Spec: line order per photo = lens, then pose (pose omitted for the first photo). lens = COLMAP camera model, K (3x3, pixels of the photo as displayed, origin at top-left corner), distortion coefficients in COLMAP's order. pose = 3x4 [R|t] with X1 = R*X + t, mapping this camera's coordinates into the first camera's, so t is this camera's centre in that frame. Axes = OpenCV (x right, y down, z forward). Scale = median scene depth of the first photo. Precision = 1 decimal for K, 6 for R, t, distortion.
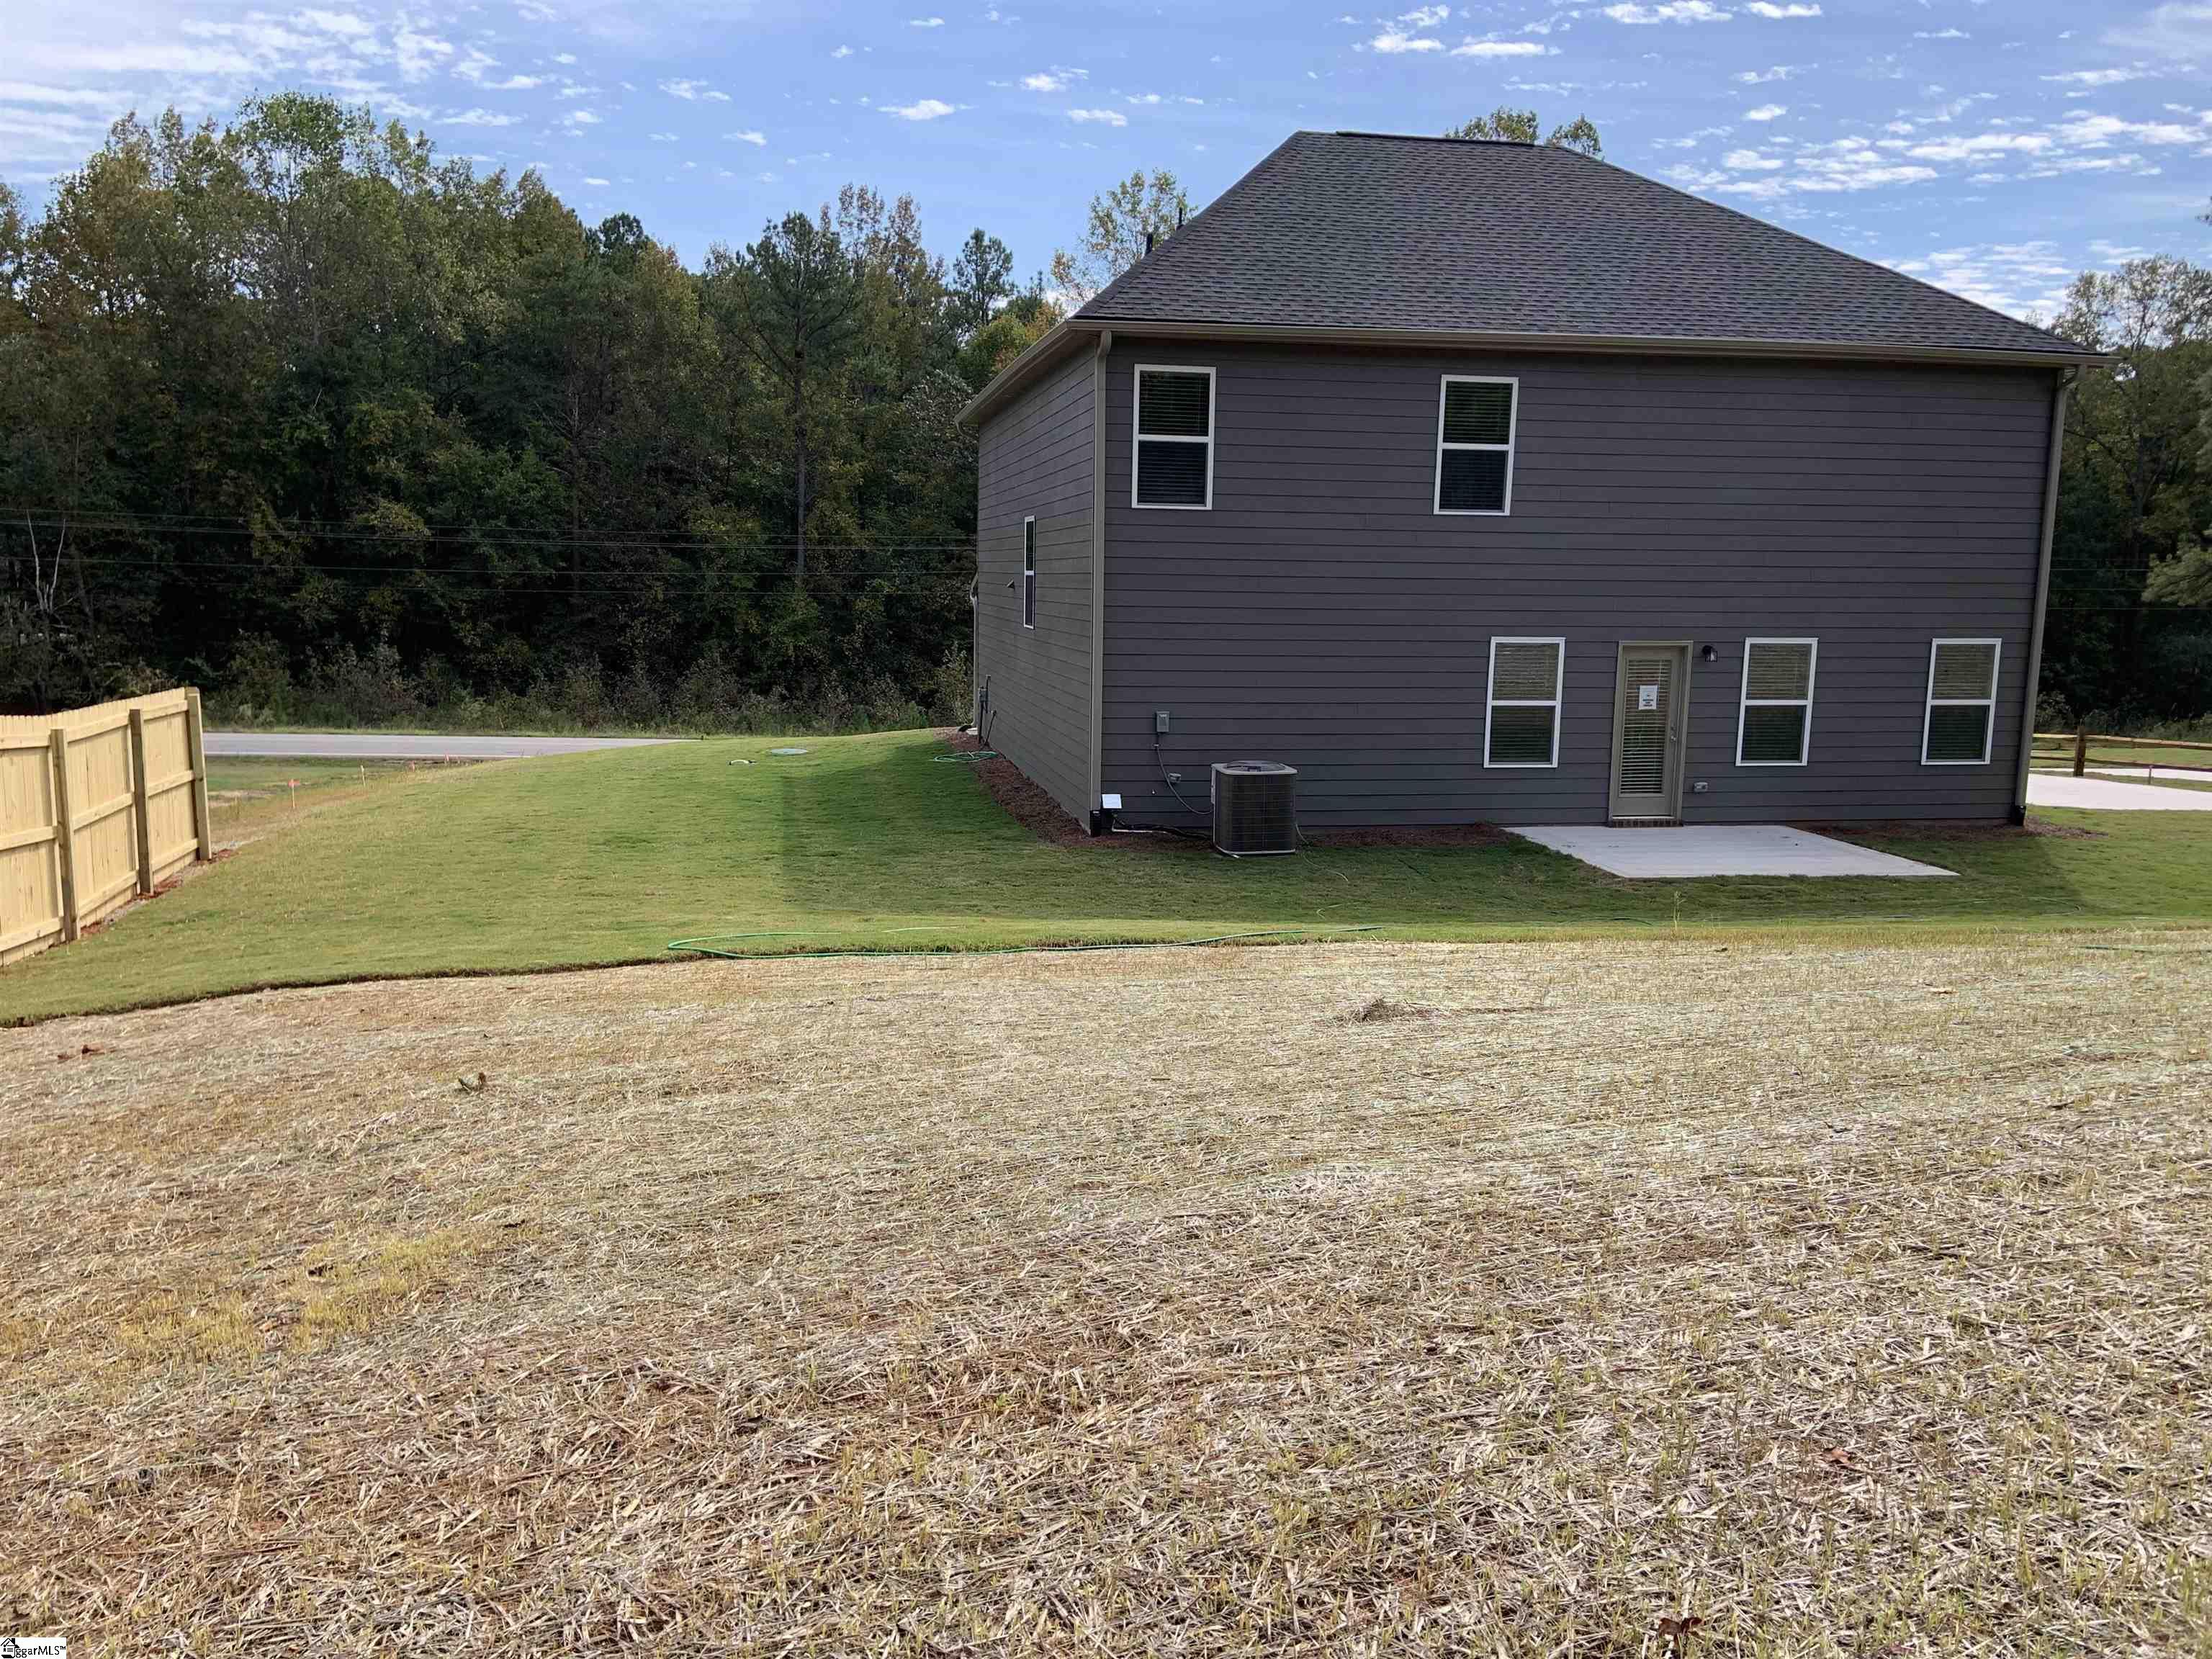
lens RADIAL K [[1693.2, 0, 1106.0], [0, 1693.2, 829.5], [0, 0, 1]] dist [0.134472, -0.182593]
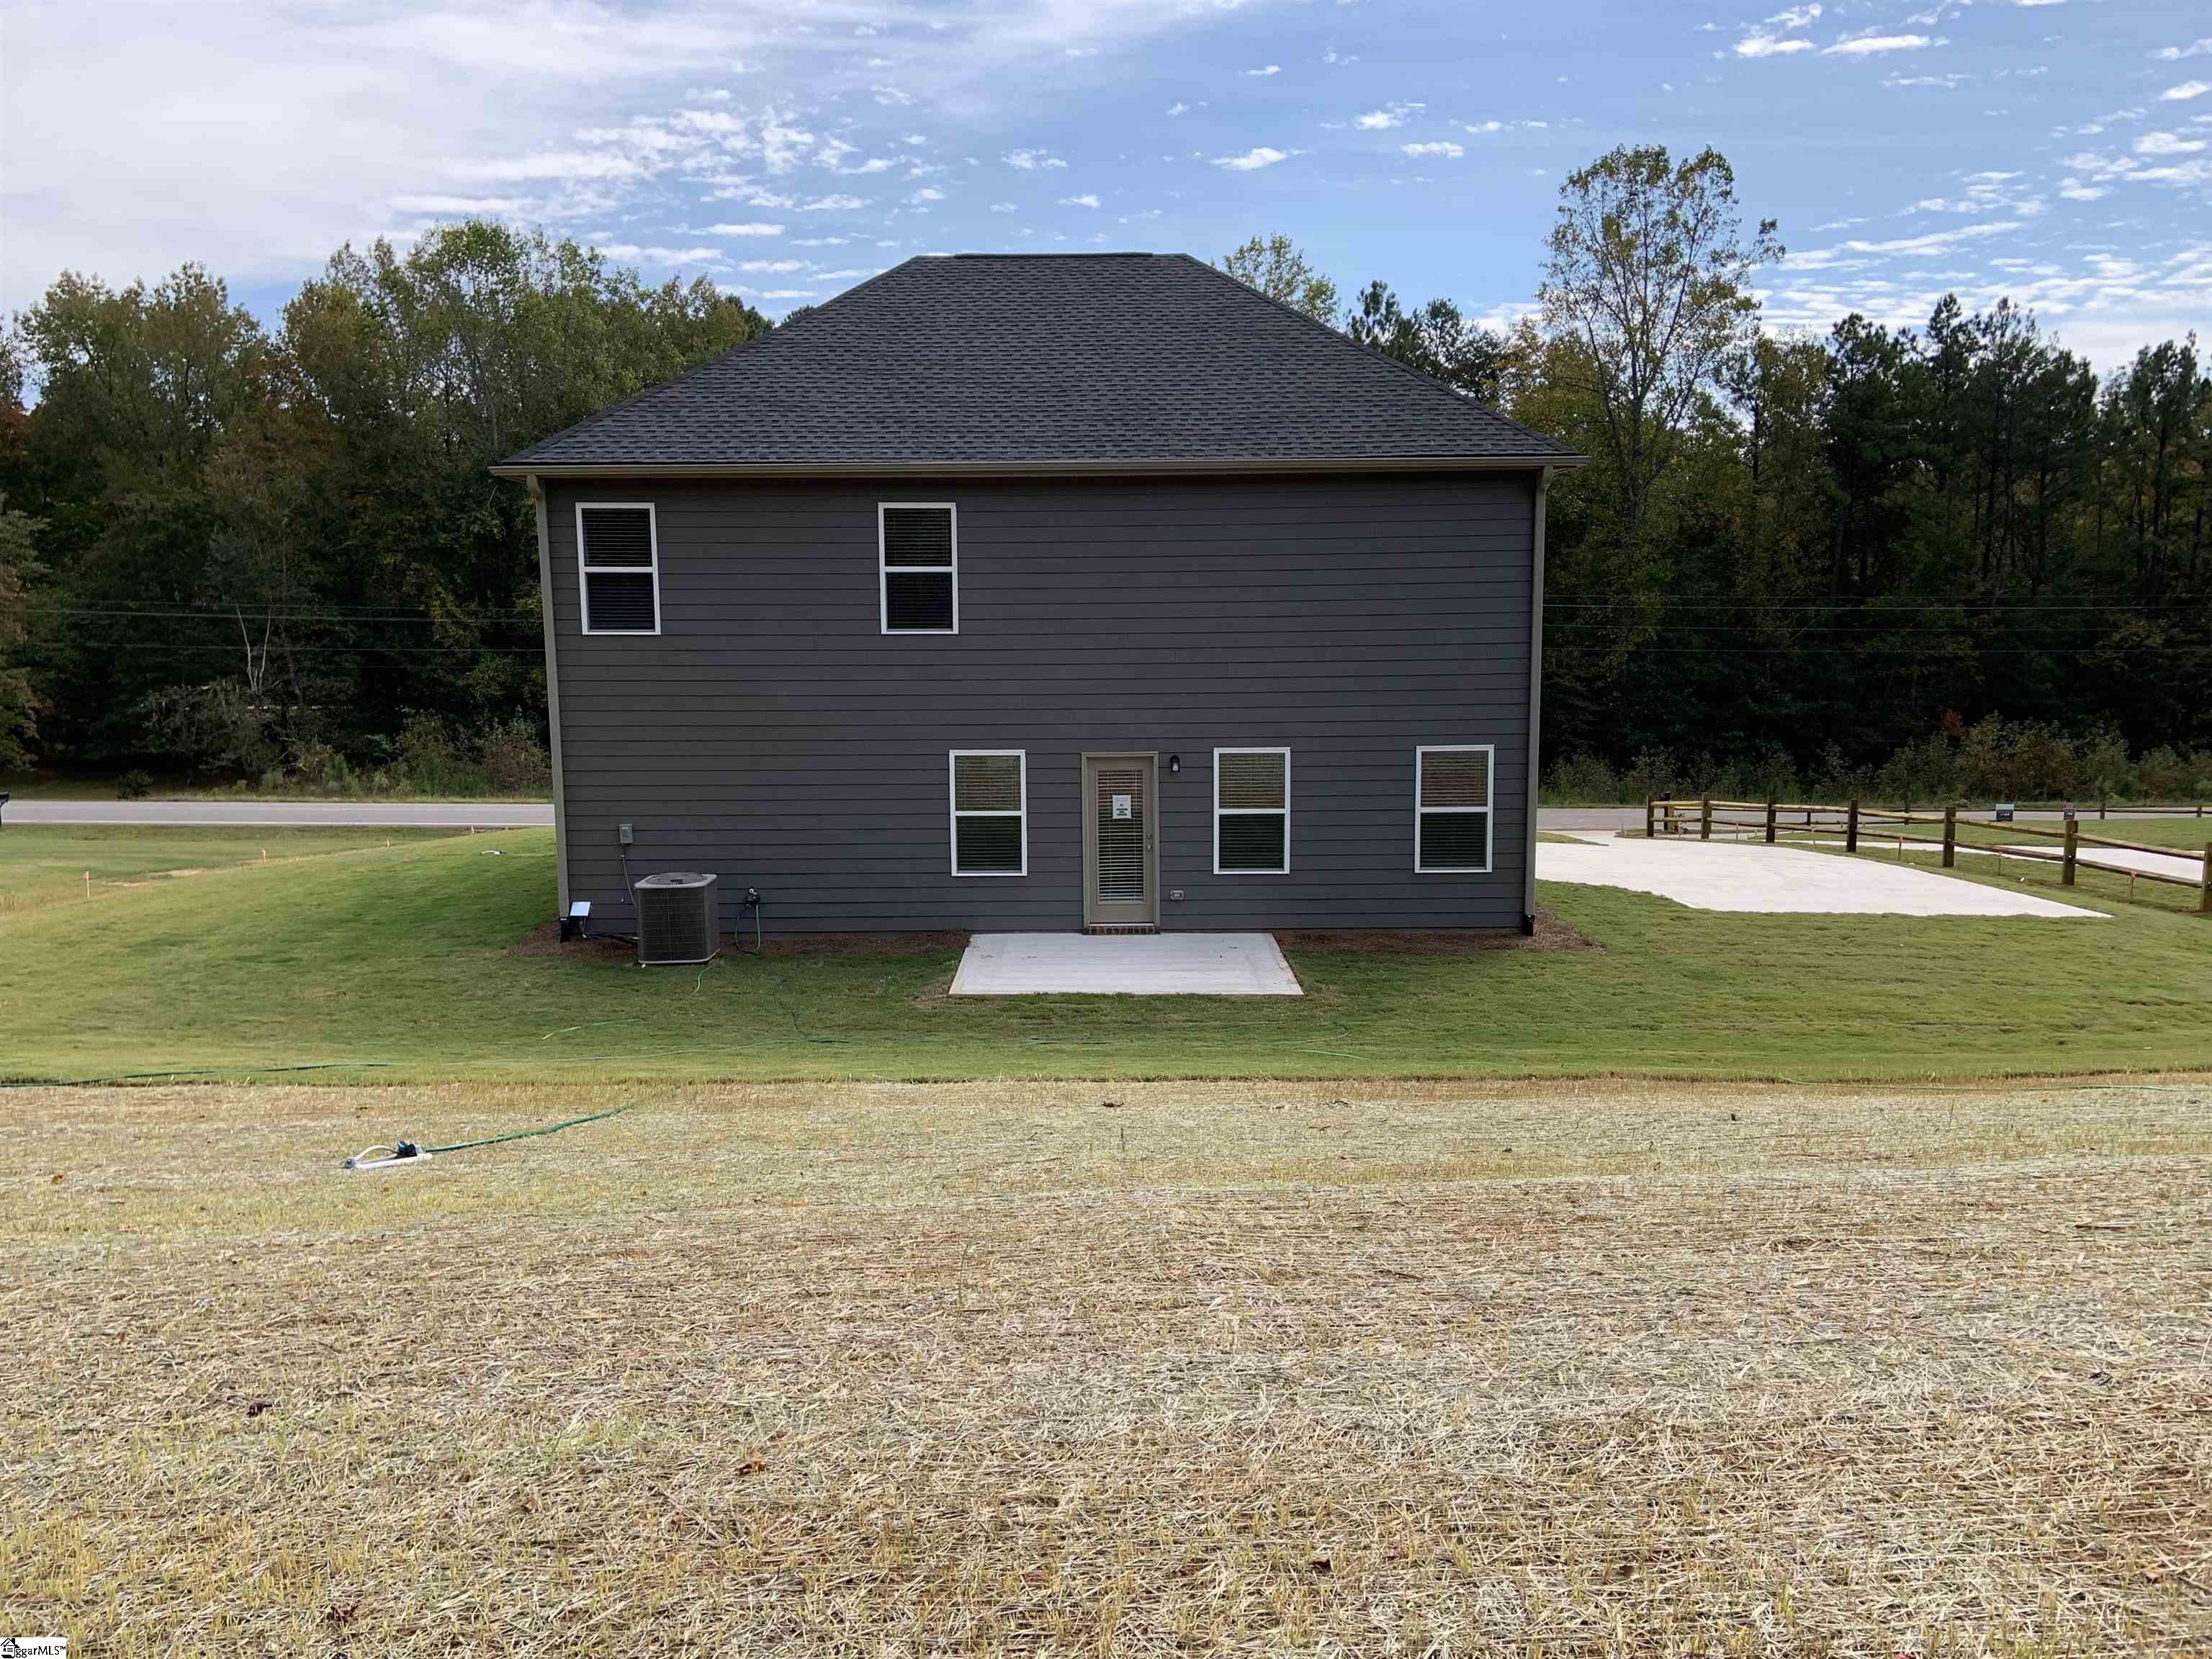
lens RADIAL K [[1708.7, 0, 1106.0], [0, 1708.7, 829.5], [0, 0, 1]] dist [0.123893, -0.171579]
pose [[0.980341, -0.000988, -0.197309, 0.146945], [-0.003913, 0.999693, -0.024450, -0.011228], [0.197272, 0.024741, 0.980036, 0.001576]]
